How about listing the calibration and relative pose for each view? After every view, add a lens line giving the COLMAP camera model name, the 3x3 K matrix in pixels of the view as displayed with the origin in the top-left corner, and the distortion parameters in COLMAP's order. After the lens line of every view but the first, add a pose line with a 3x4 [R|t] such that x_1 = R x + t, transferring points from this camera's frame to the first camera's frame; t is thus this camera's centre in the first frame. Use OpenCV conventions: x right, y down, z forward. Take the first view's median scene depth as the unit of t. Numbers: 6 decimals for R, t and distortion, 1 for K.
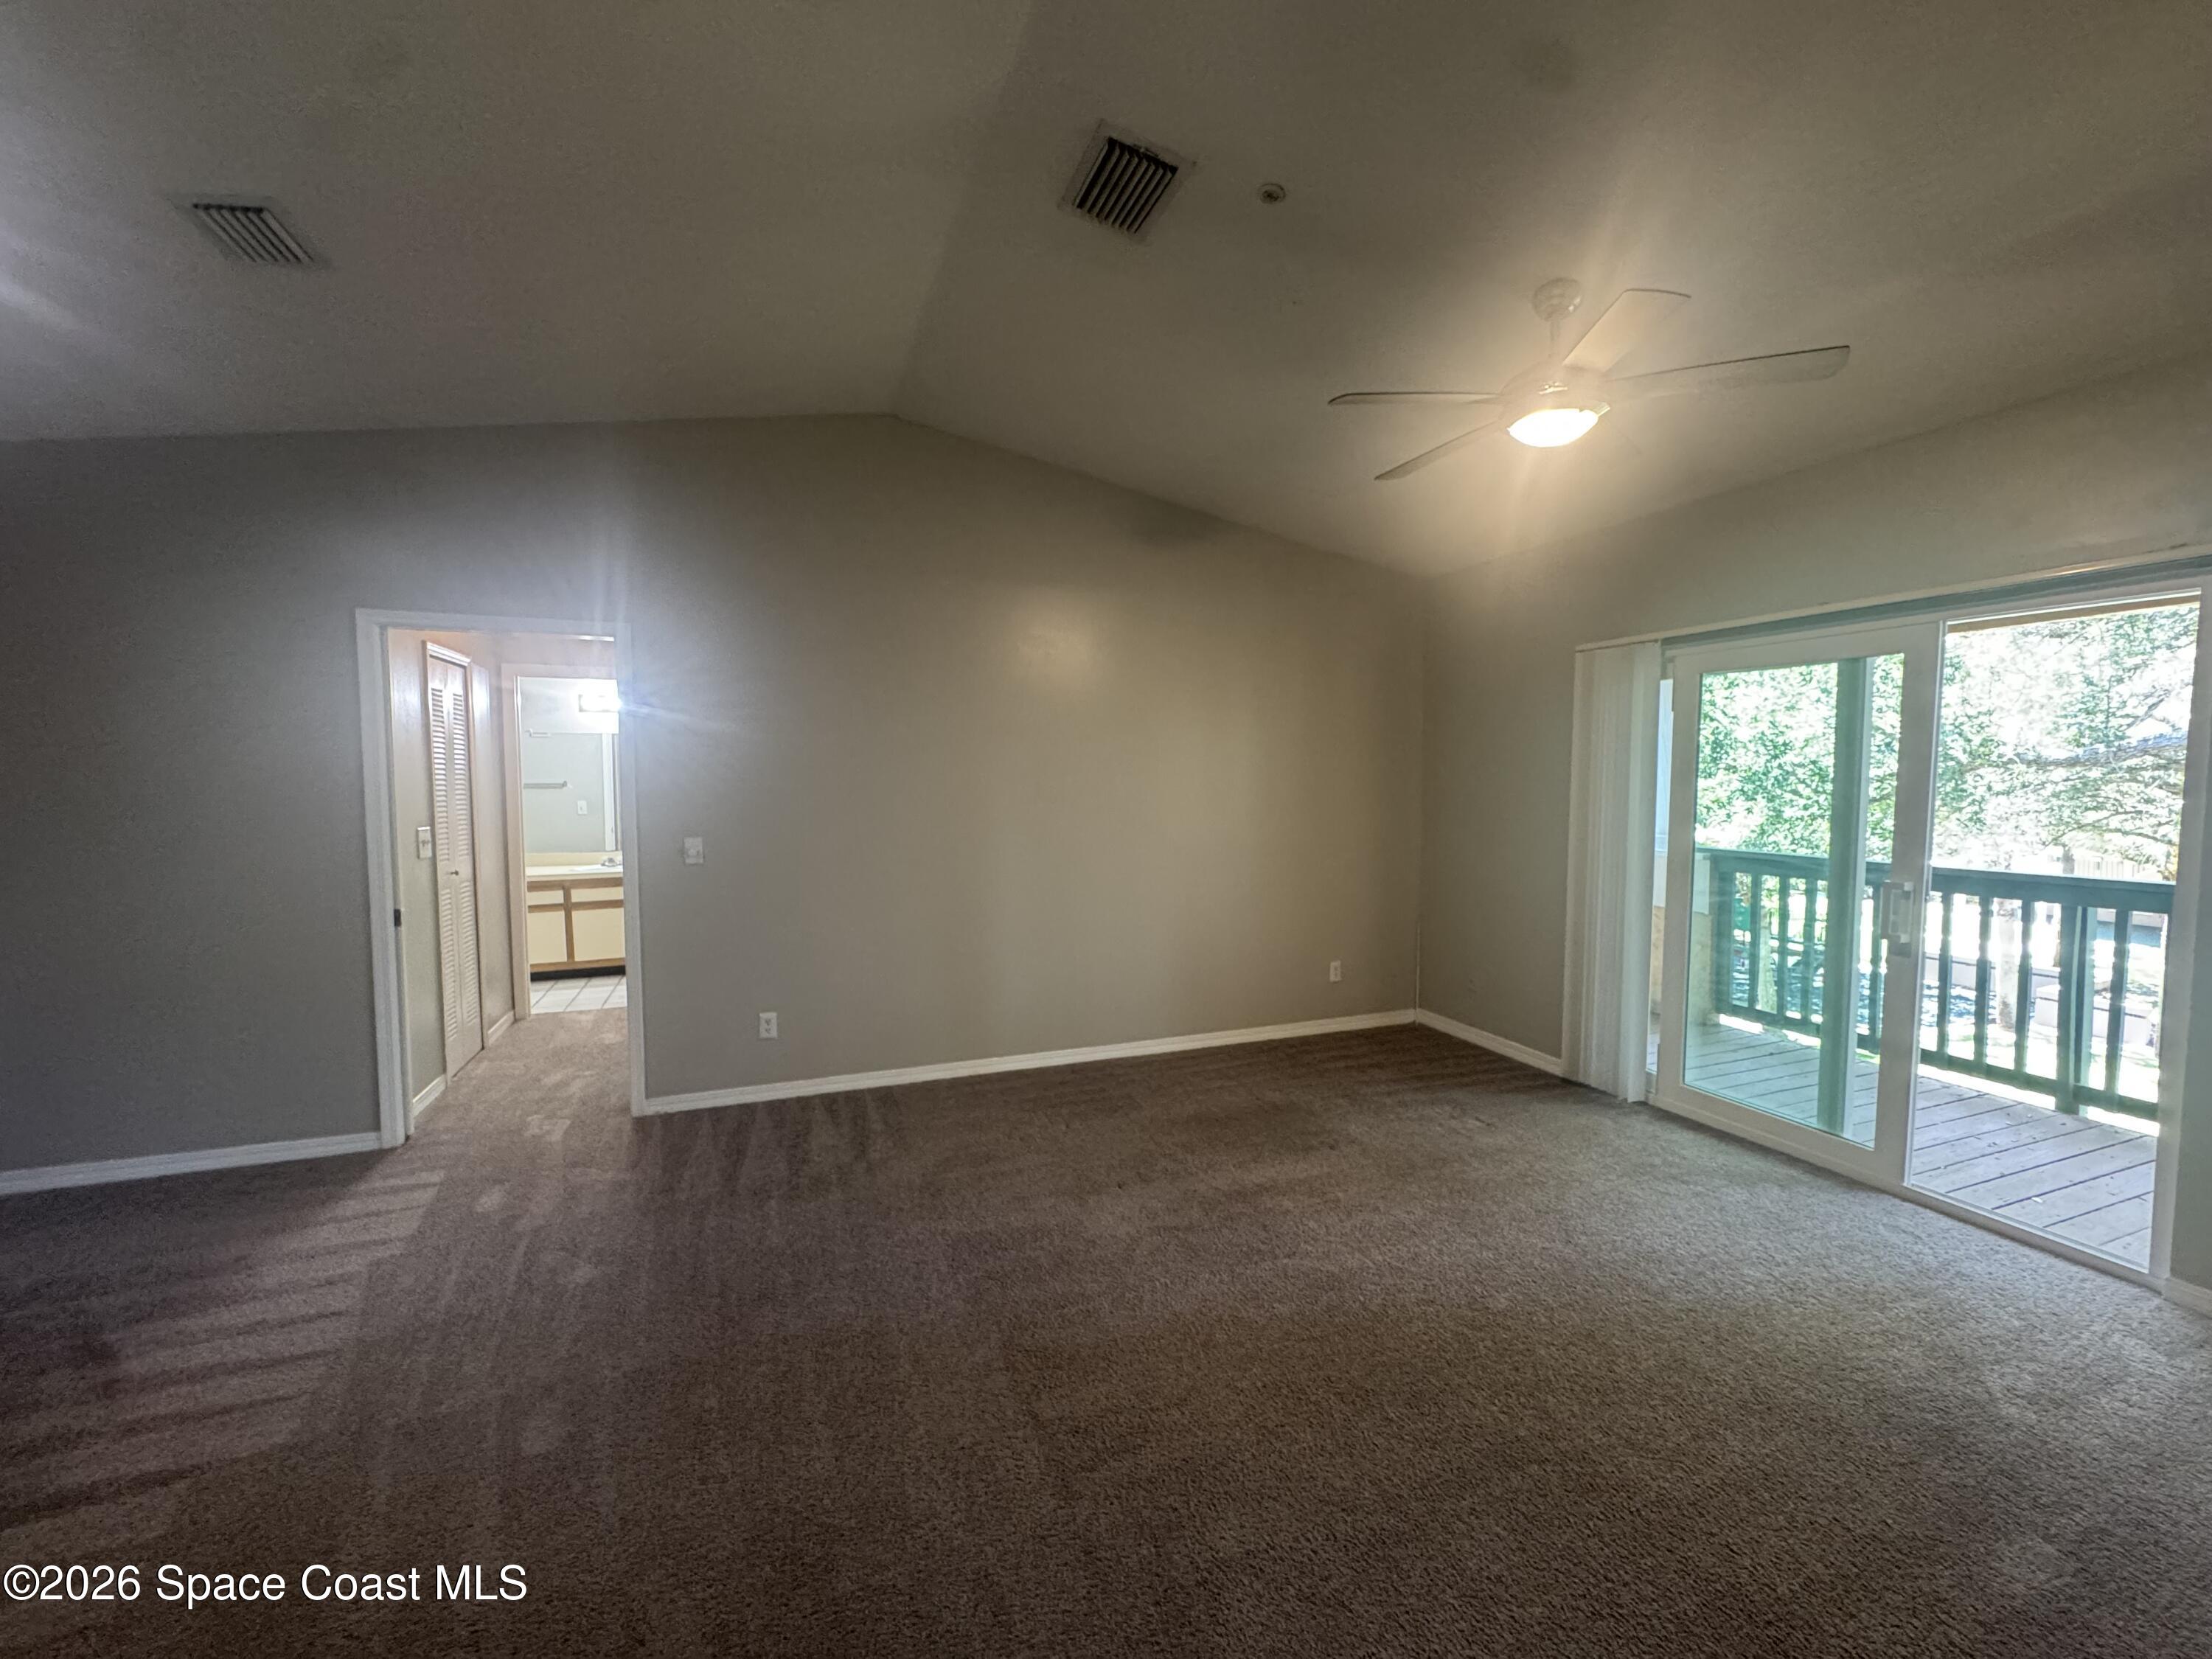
lens RADIAL K [[886.0, 0, 1103.9], [0, 886.0, 822.8], [0, 0, 1]] dist [-0.001325, 0.000389]
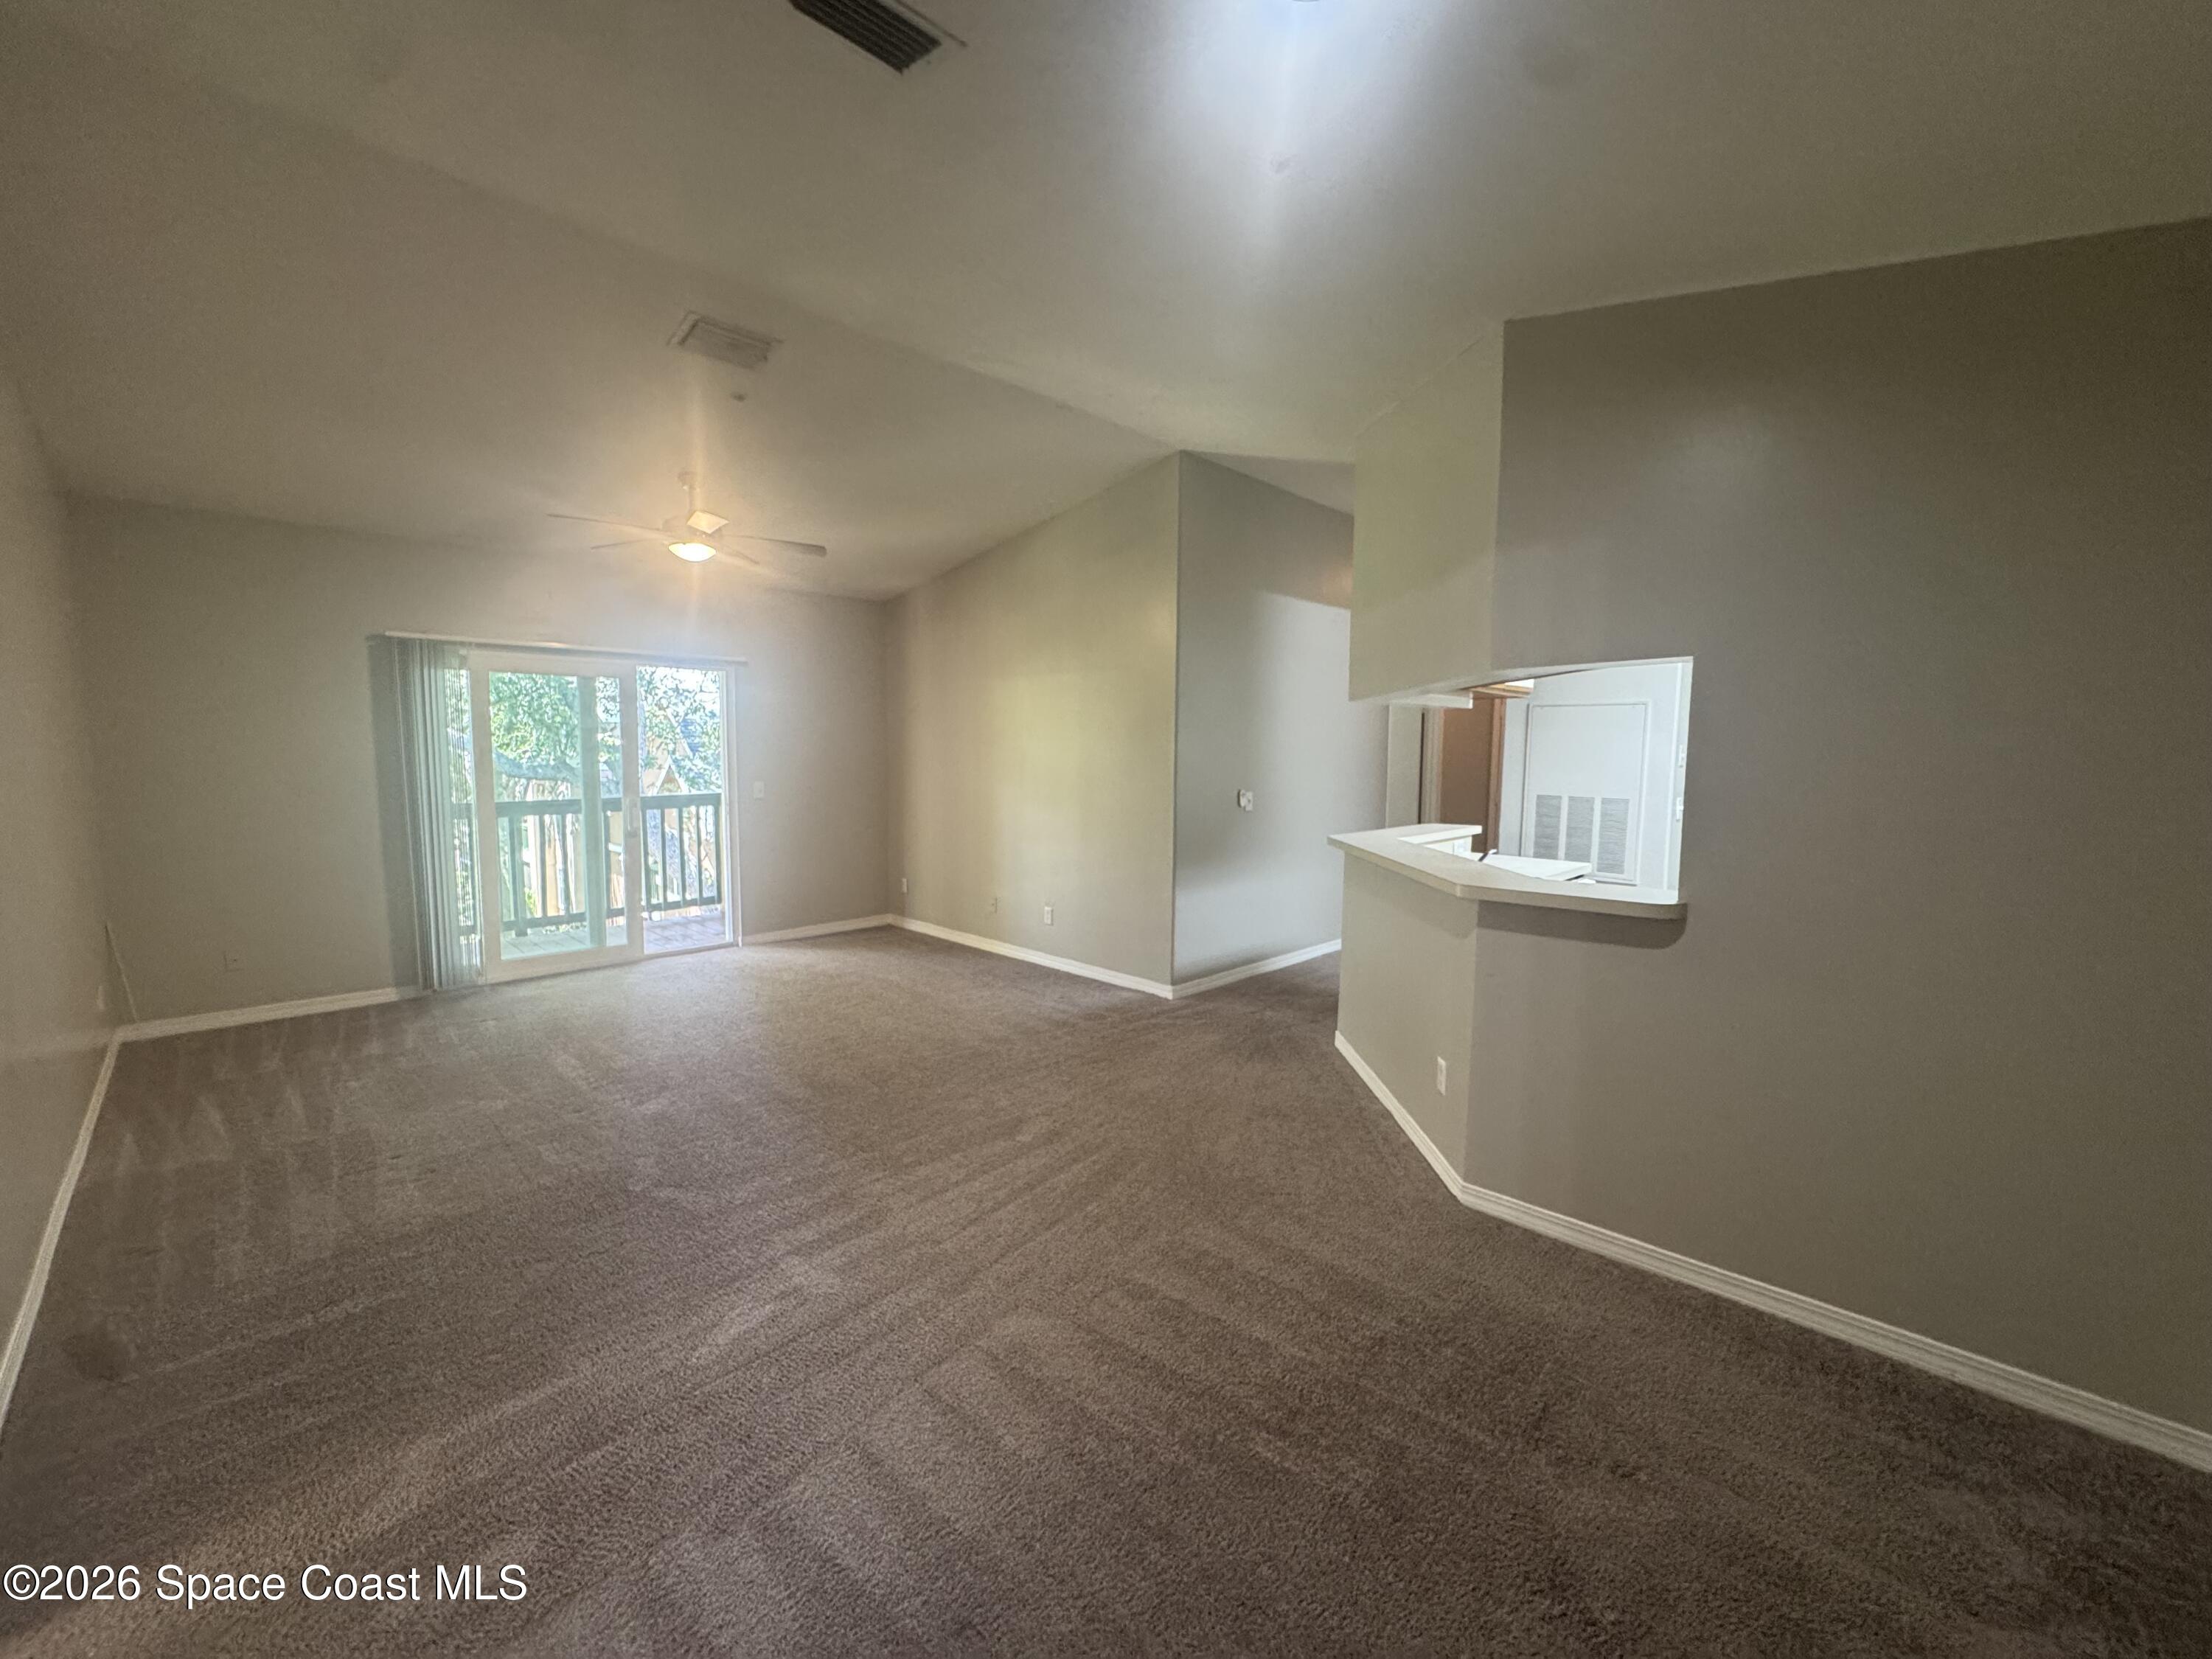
lens RADIAL K [[886.0, 0, 1104.0], [0, 886.0, 837.5], [0, 0, 1]] dist [-0.001325, 0.000389]
pose [[-0.397176, -0.088677, 0.913448, -1.057925], [0.042501, 0.992476, 0.114829, -0.024401], [-0.916758, 0.084430, -0.390419, 0.690961]]
